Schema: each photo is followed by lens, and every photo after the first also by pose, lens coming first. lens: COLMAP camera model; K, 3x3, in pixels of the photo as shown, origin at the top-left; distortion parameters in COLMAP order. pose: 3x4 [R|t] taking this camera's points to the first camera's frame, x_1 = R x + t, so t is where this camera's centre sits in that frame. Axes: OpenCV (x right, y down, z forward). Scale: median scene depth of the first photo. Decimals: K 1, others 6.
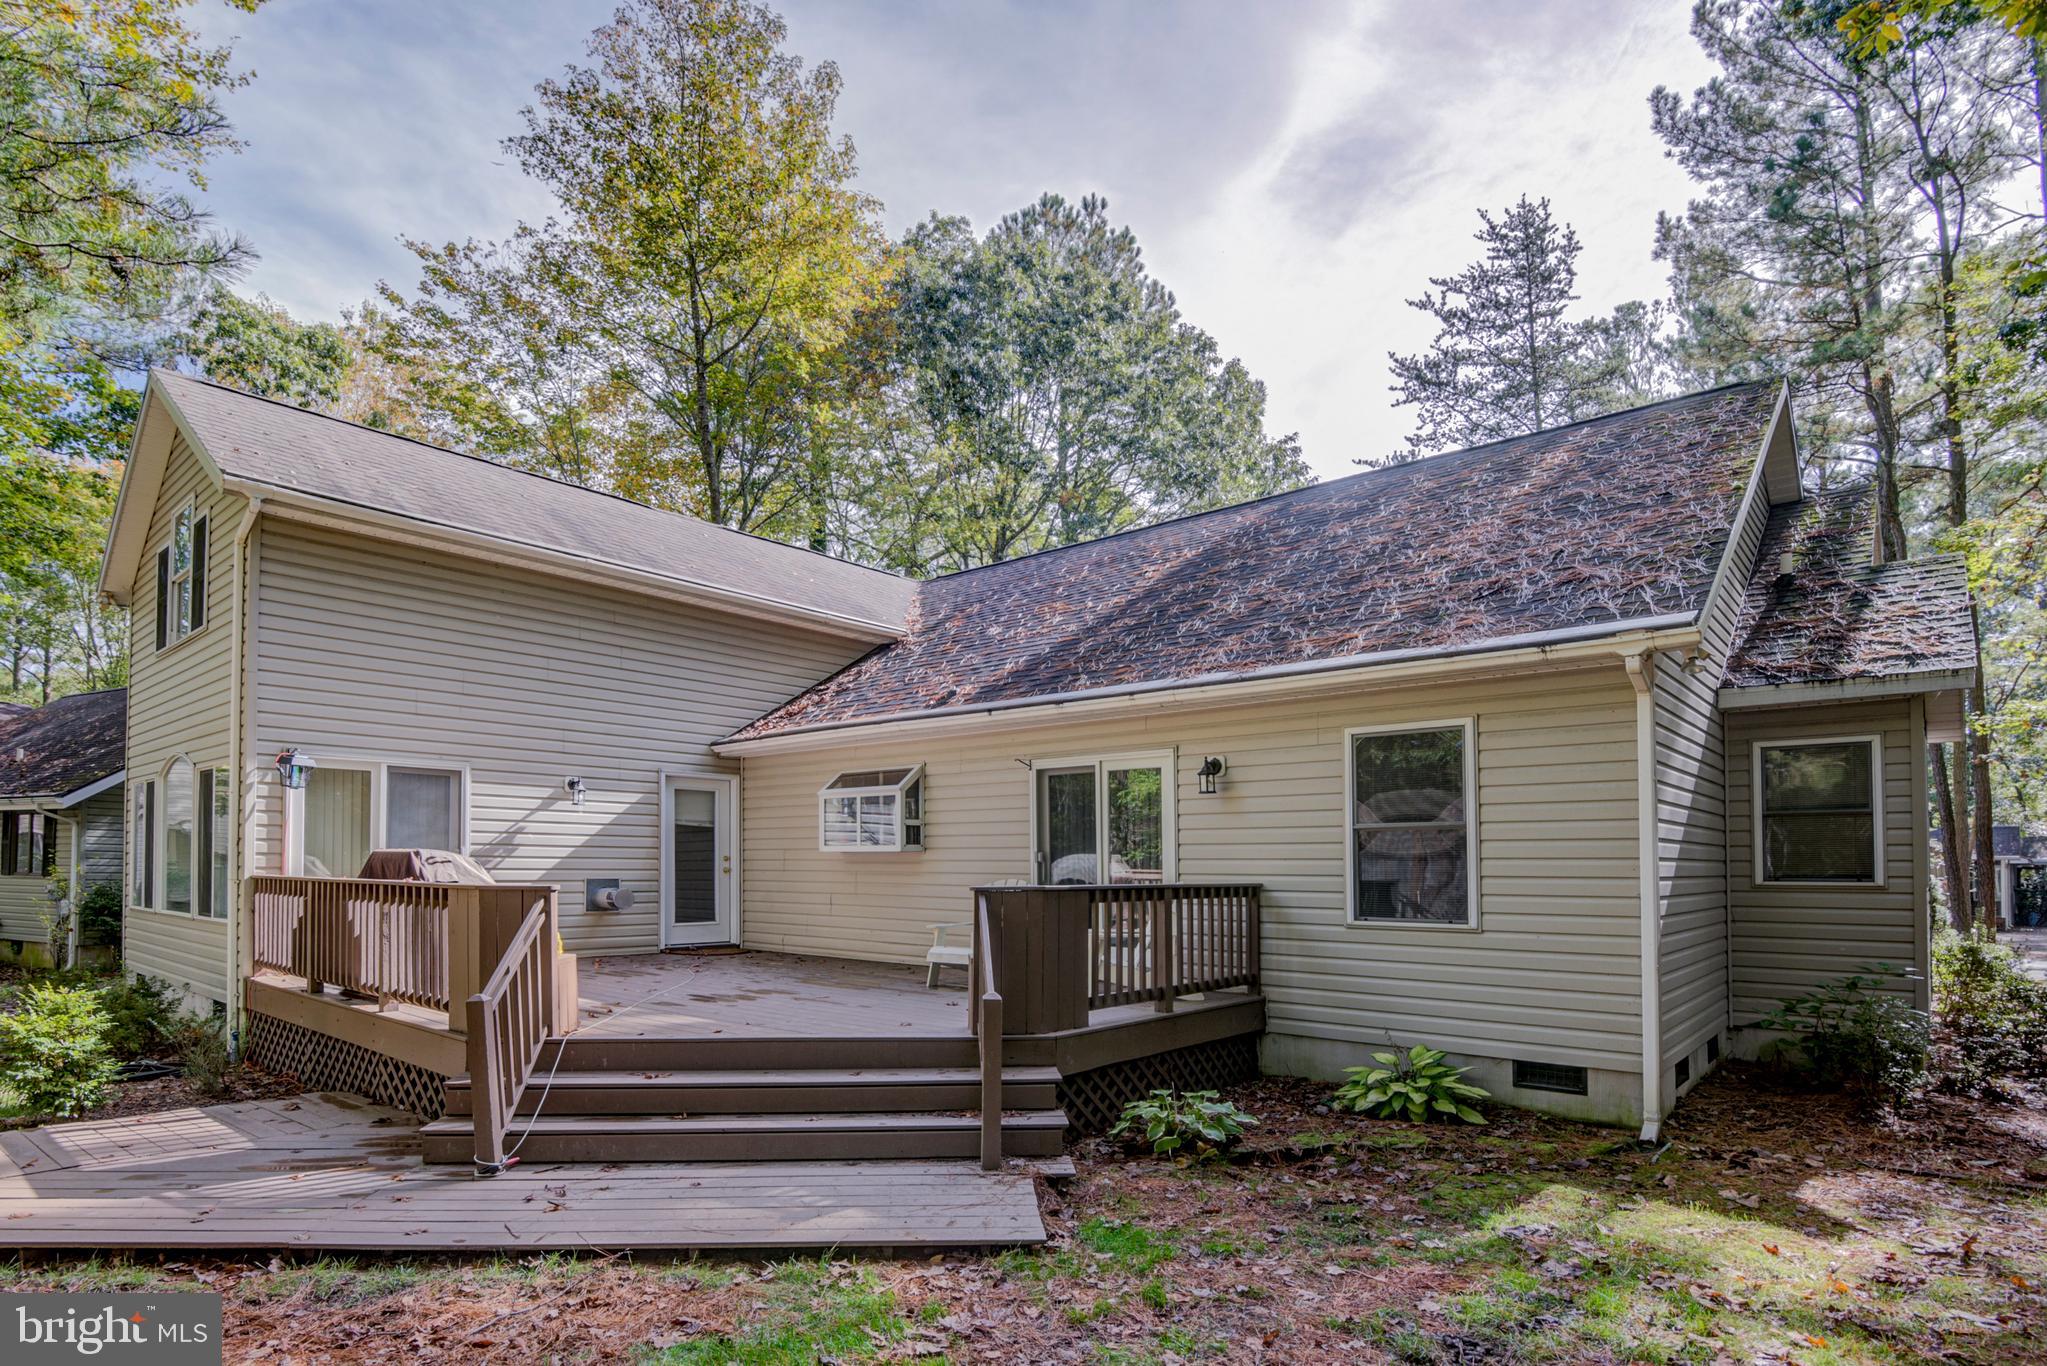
lens RADIAL K [[1026.6, 0, 1088.7], [0, 1026.6, 845.3], [0, 0, 1]] dist [-0.013649, -0.001015]
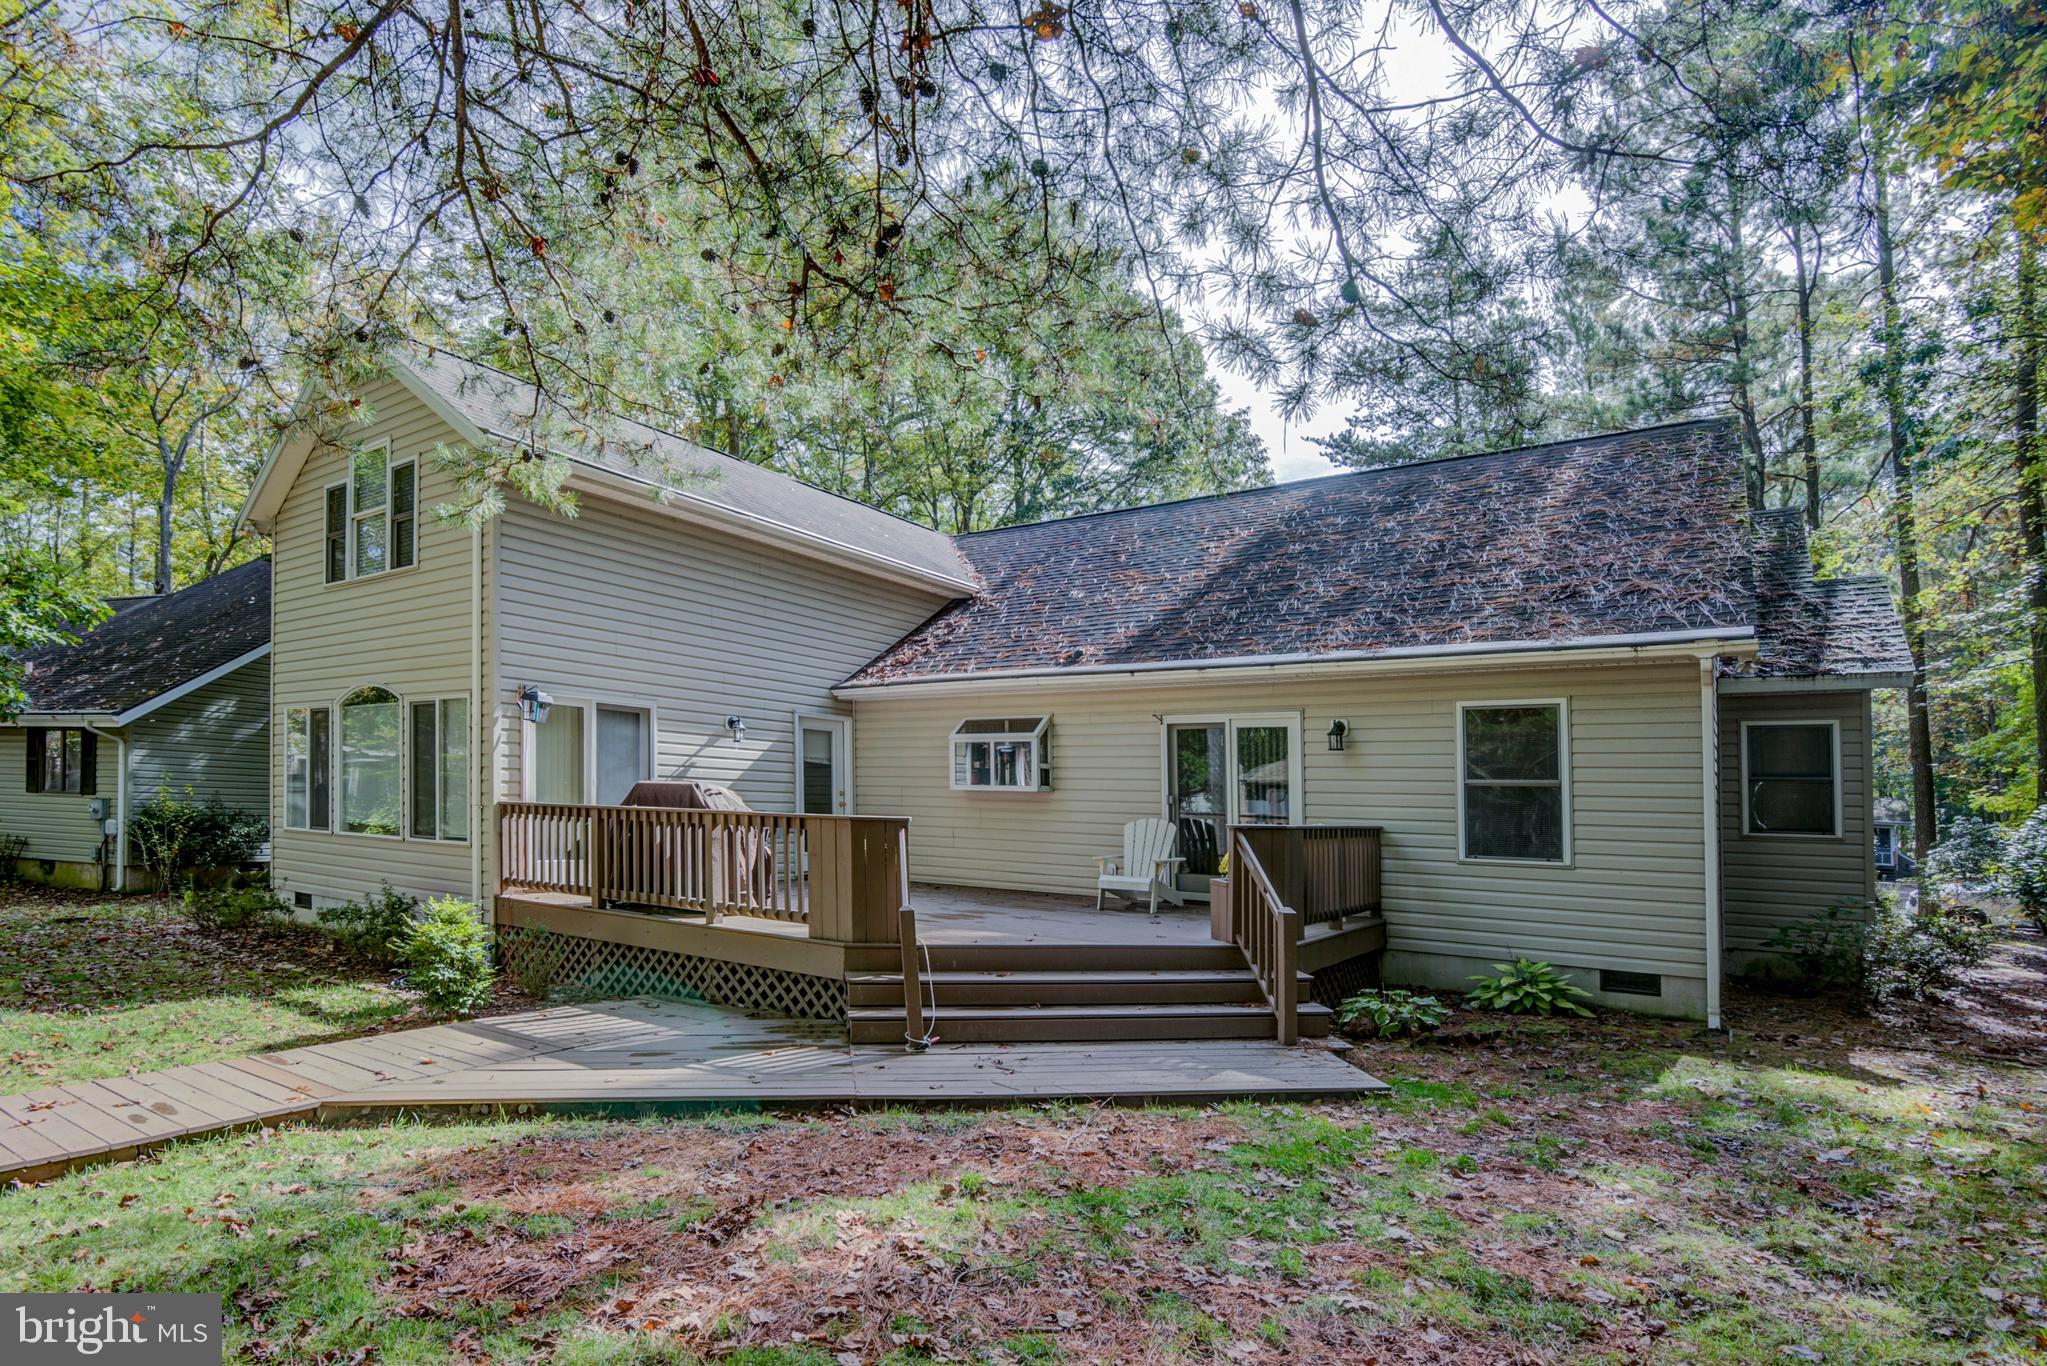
lens RADIAL K [[1026.6, 0, 1071.6], [0, 1026.6, 780.6], [0, 0, 1]] dist [-0.013649, -0.001015]
pose [[0.992412, 0.024729, 0.120441, -0.310498], [-0.024350, 0.999693, -0.004614, -0.002366], [-0.120519, 0.001646, 0.992710, -0.143850]]
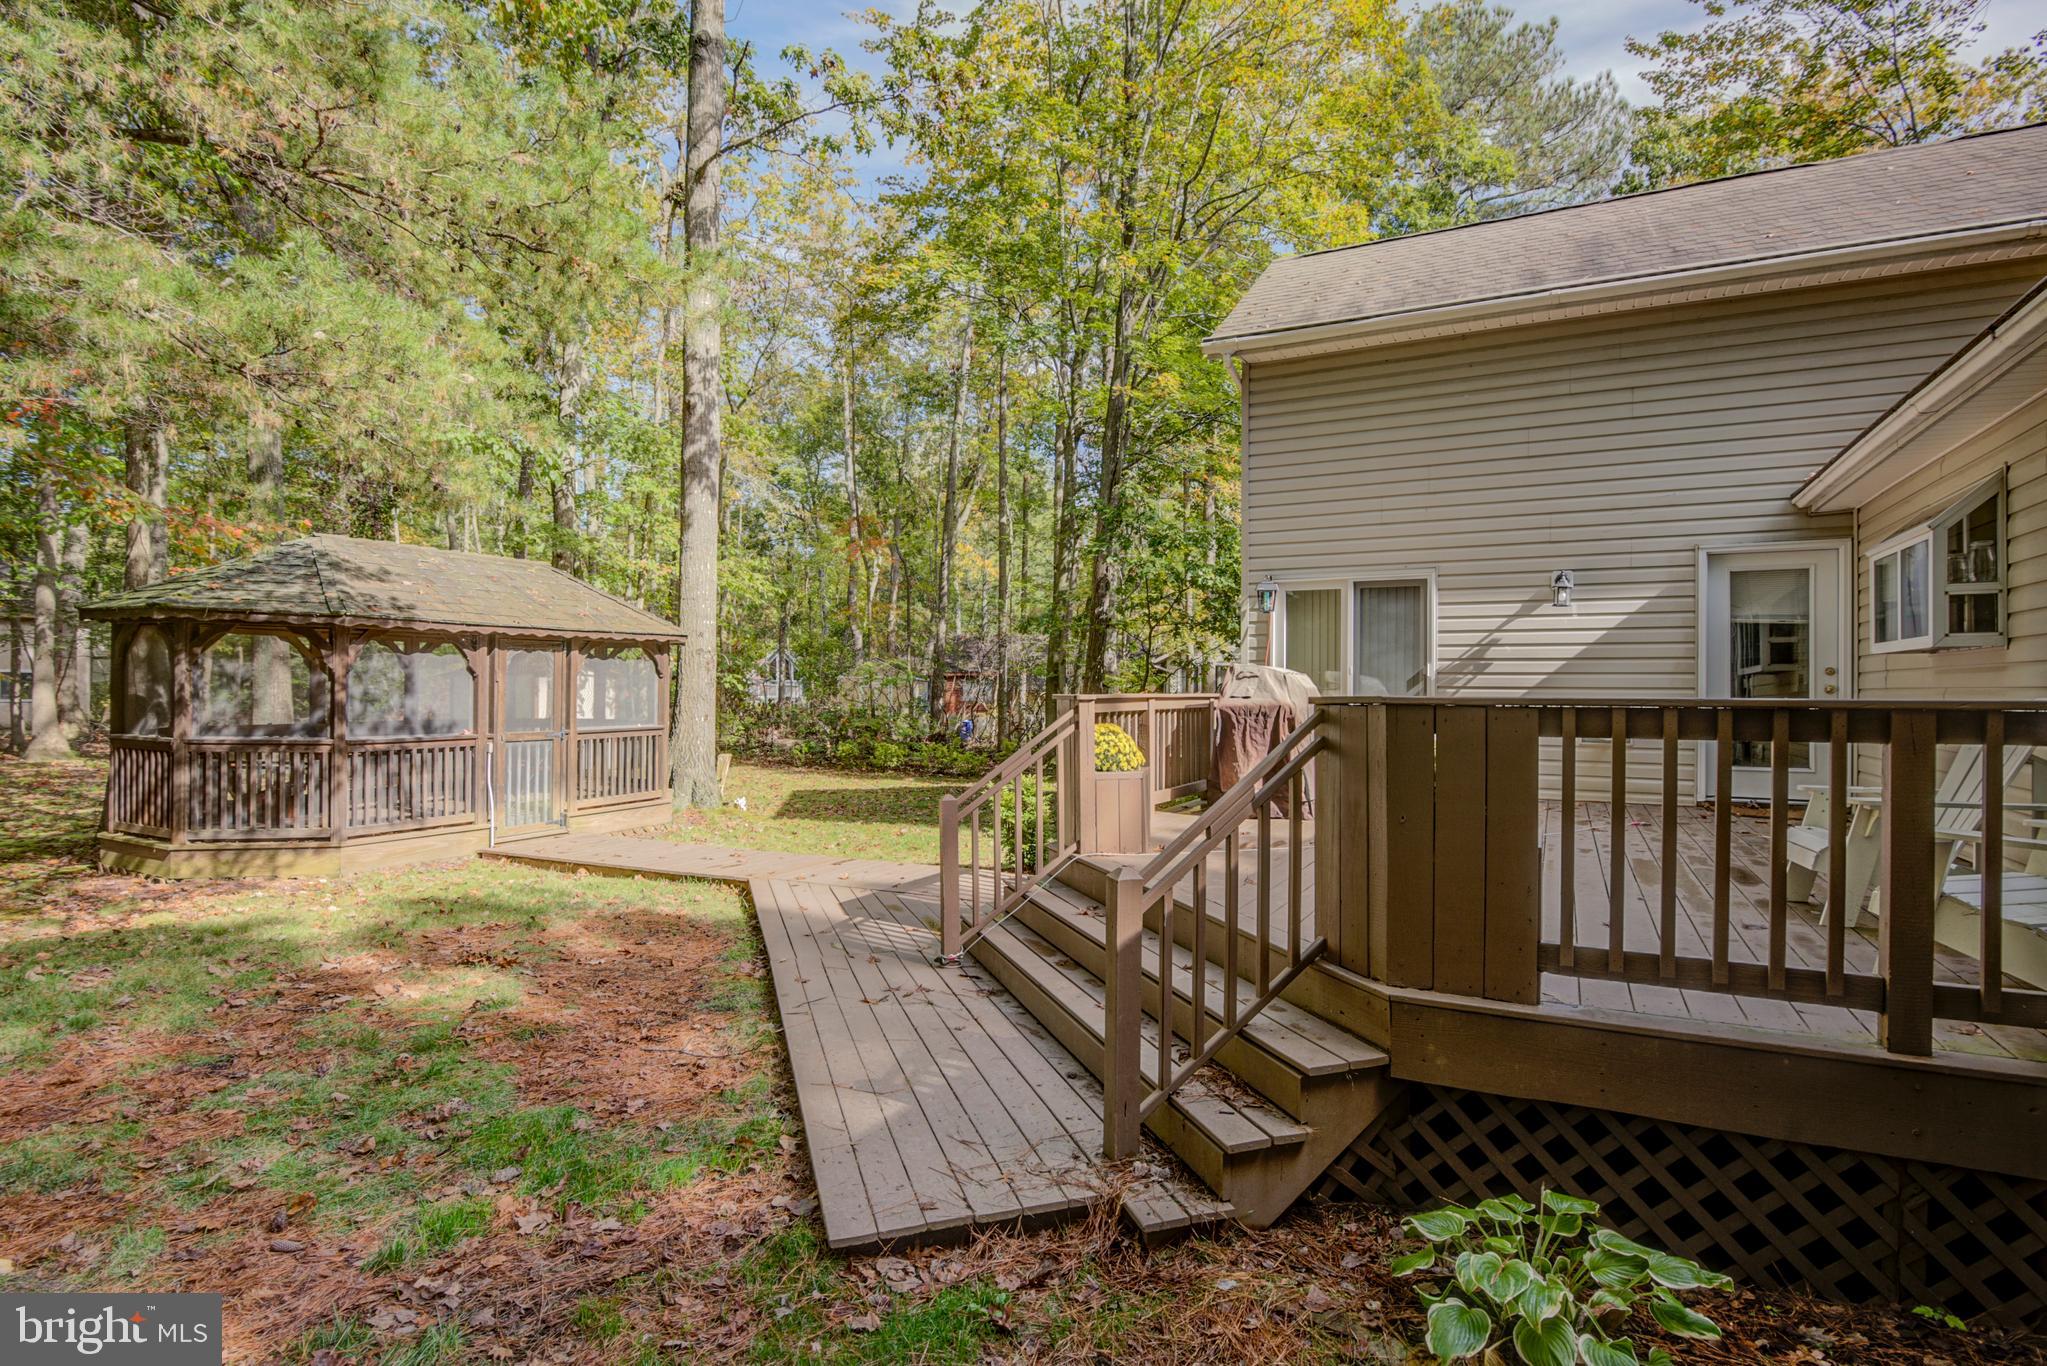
lens RADIAL K [[1153.7, 0, 1048.7], [0, 1153.7, 696.7], [0, 0, 1]] dist [-0.022283, 0.002528]
pose [[0.186742, -0.002399, -0.982406, 0.332627], [0.018977, 0.999819, 0.001166, 0.024432], [0.982226, -0.018861, 0.186754, 0.499927]]
